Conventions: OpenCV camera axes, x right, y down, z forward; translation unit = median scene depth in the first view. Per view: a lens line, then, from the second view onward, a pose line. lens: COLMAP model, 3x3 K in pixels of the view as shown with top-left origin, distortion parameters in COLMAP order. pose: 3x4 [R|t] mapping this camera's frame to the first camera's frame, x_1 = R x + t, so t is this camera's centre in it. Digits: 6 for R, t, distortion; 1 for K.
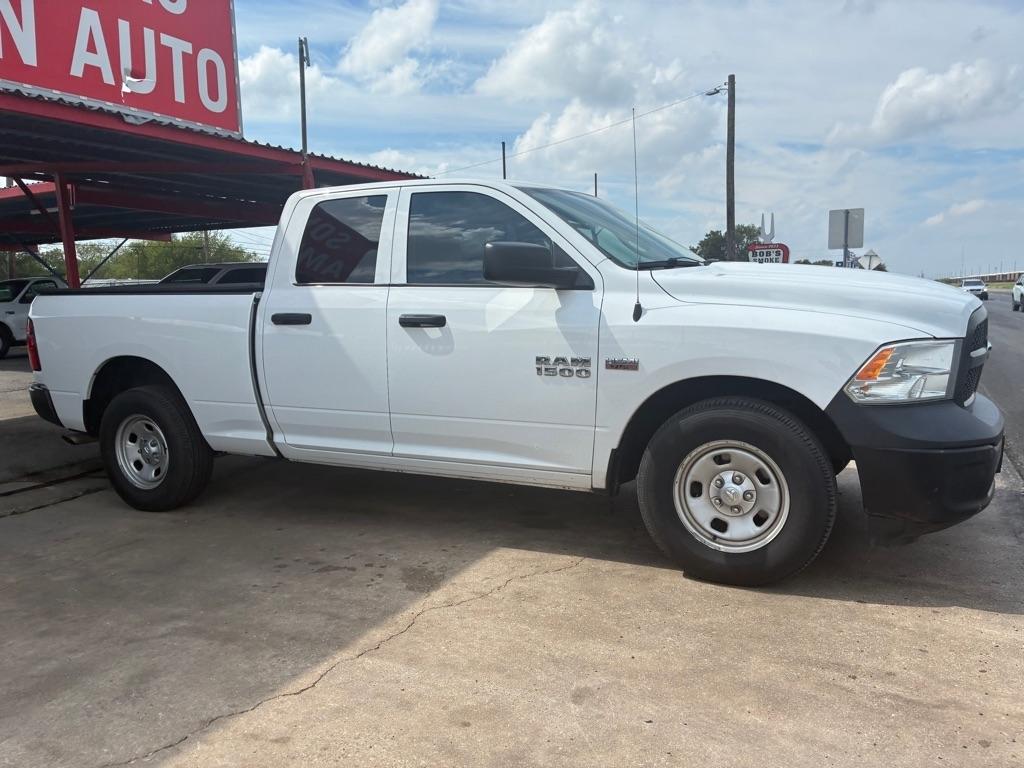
lens RADIAL K [[837.0, 0, 491.5], [0, 837.0, 382.0], [0, 0, 1]] dist [0.047784, -0.066493]
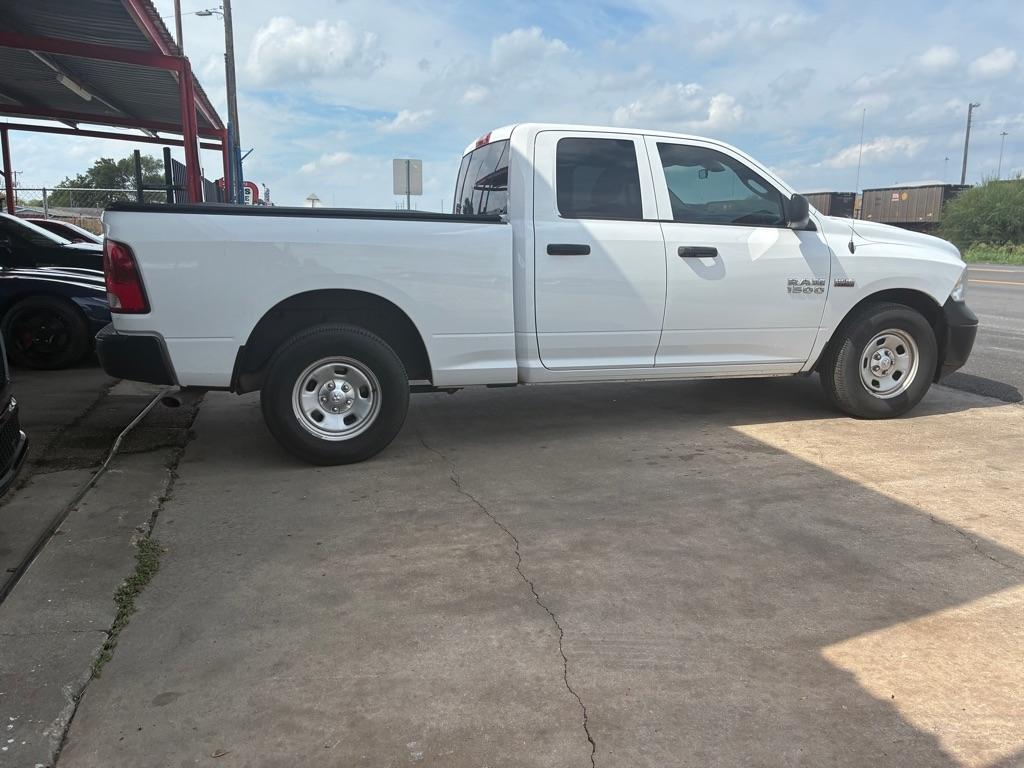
lens RADIAL K [[827.9, 0, 556.2], [0, 827.9, 407.1], [0, 0, 1]] dist [0.048738, -0.070517]
pose [[0.692644, -0.118169, 0.711534, -1.194446], [0.046134, 0.991726, 0.119793, -0.003102], [-0.719803, -0.050148, 0.692365, 0.313122]]
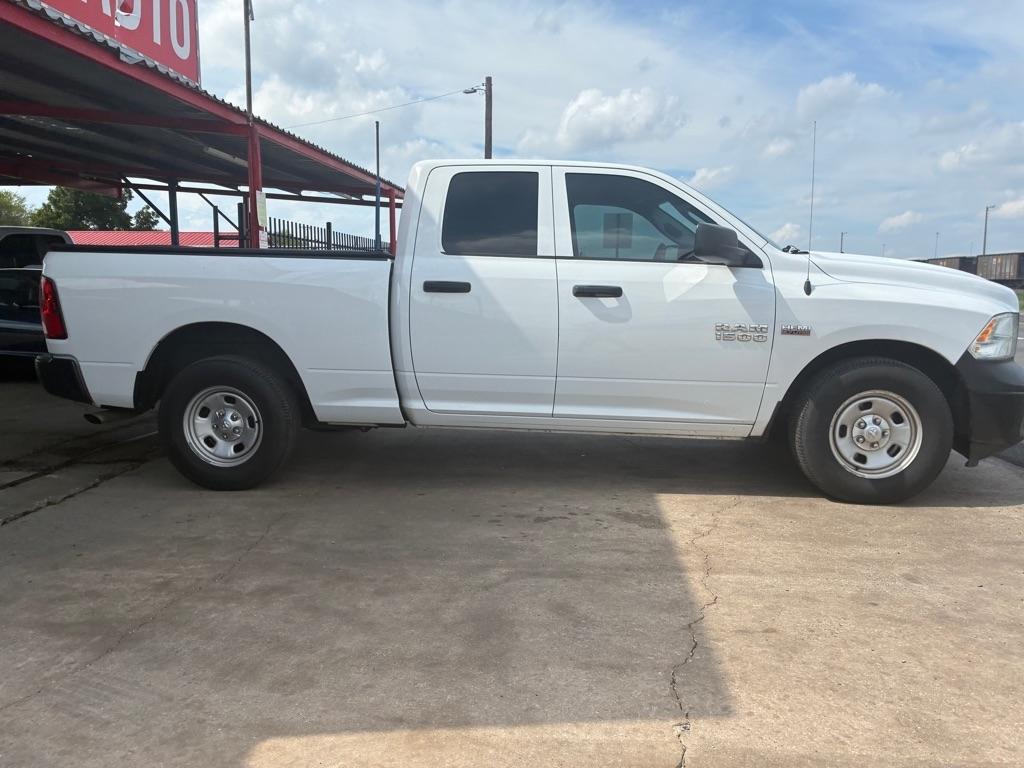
lens RADIAL K [[845.1, 0, 517.8], [0, 845.1, 386.4], [0, 0, 1]] dist [0.060362, -0.096074]
pose [[0.920345, -0.011935, 0.390926, -0.655723], [0.006092, 0.999851, 0.016182, 0.035045], [-0.391061, -0.012511, 0.920280, 0.020301]]
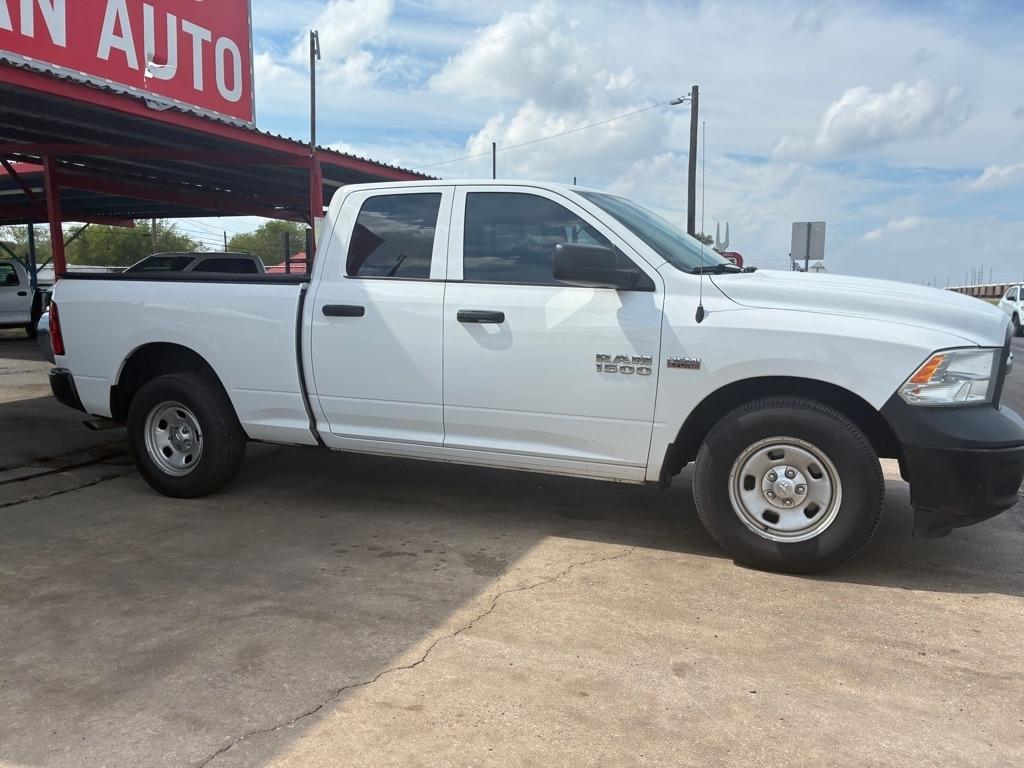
lens RADIAL K [[840.4, 0, 491.5], [0, 840.4, 382.3], [0, 0, 1]] dist [0.054855, -0.079889]
pose [[0.997304, 0.025480, 0.068818, -0.148317], [-0.025517, 0.999674, -0.000341, 0.009058], [-0.068804, -0.001416, 0.997629, -0.039528]]
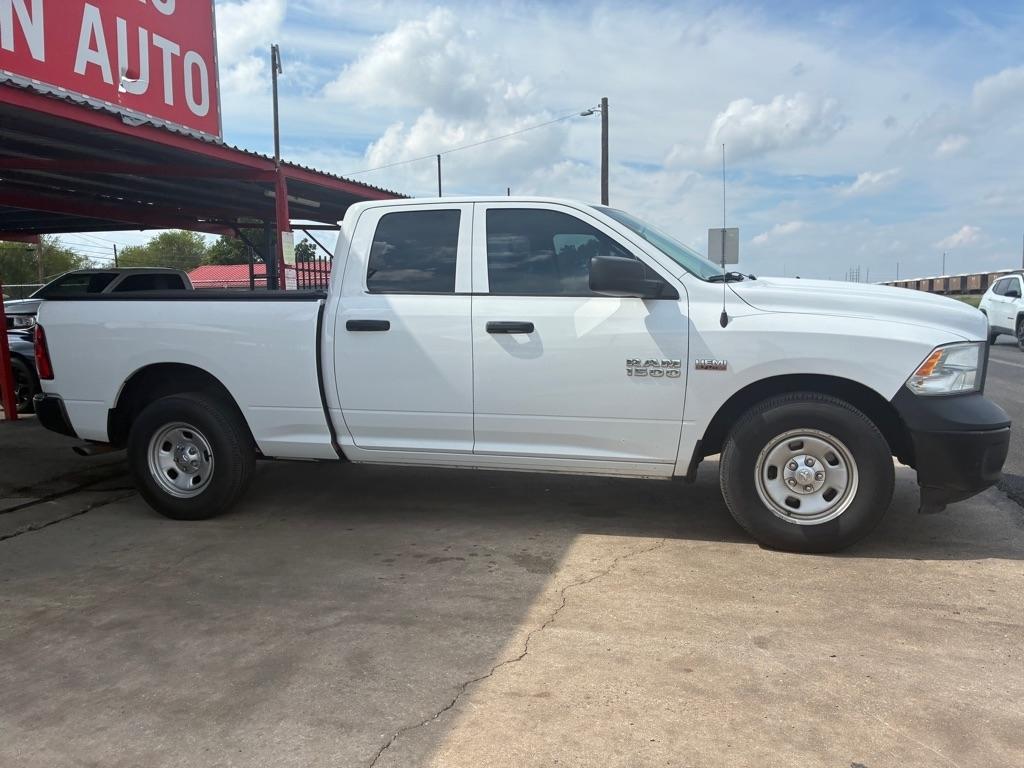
lens RADIAL K [[844.8, 0, 507.8], [0, 844.8, 380.3], [0, 0, 1]] dist [0.057089, -0.082748]
pose [[0.979622, -0.010269, 0.200589, -0.325471], [0.013211, 0.999824, -0.013332, 0.010951], [-0.200417, 0.015710, 0.979585, -0.071077]]
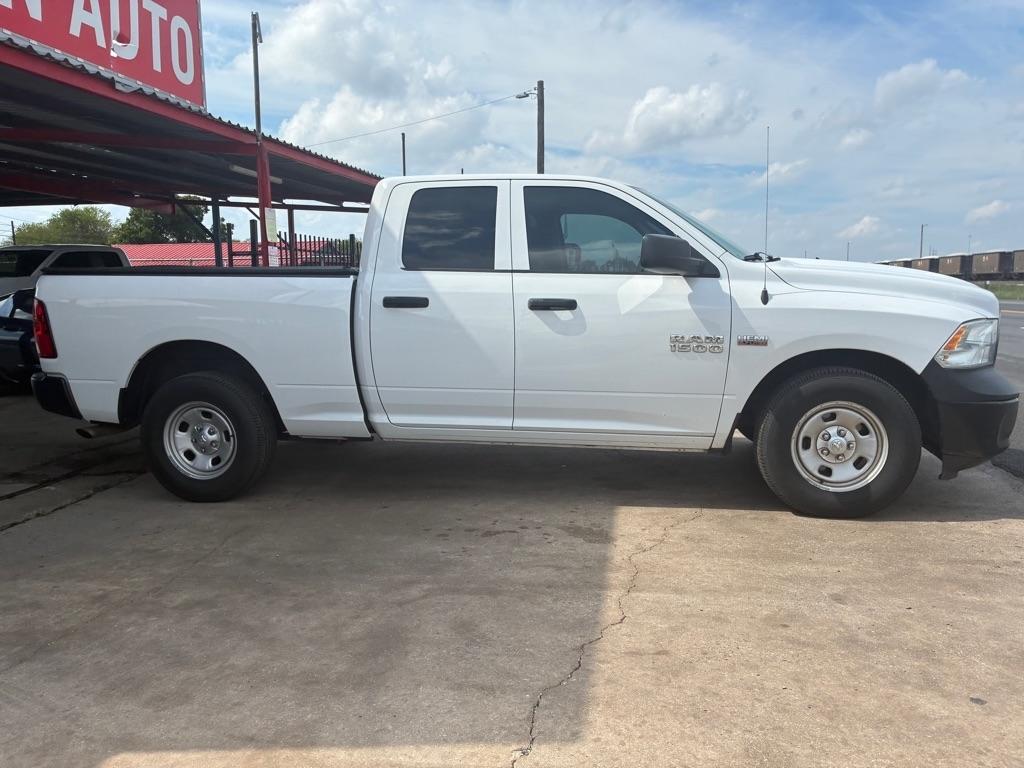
lens RADIAL K [[845.1, 0, 517.8], [0, 845.1, 386.4], [0, 0, 1]] dist [0.060362, -0.096074]
pose [[0.951254, -0.020969, 0.307696, -0.500784], [0.017615, 0.999751, 0.013676, 0.019750], [-0.307906, -0.007589, 0.951386, -0.042674]]
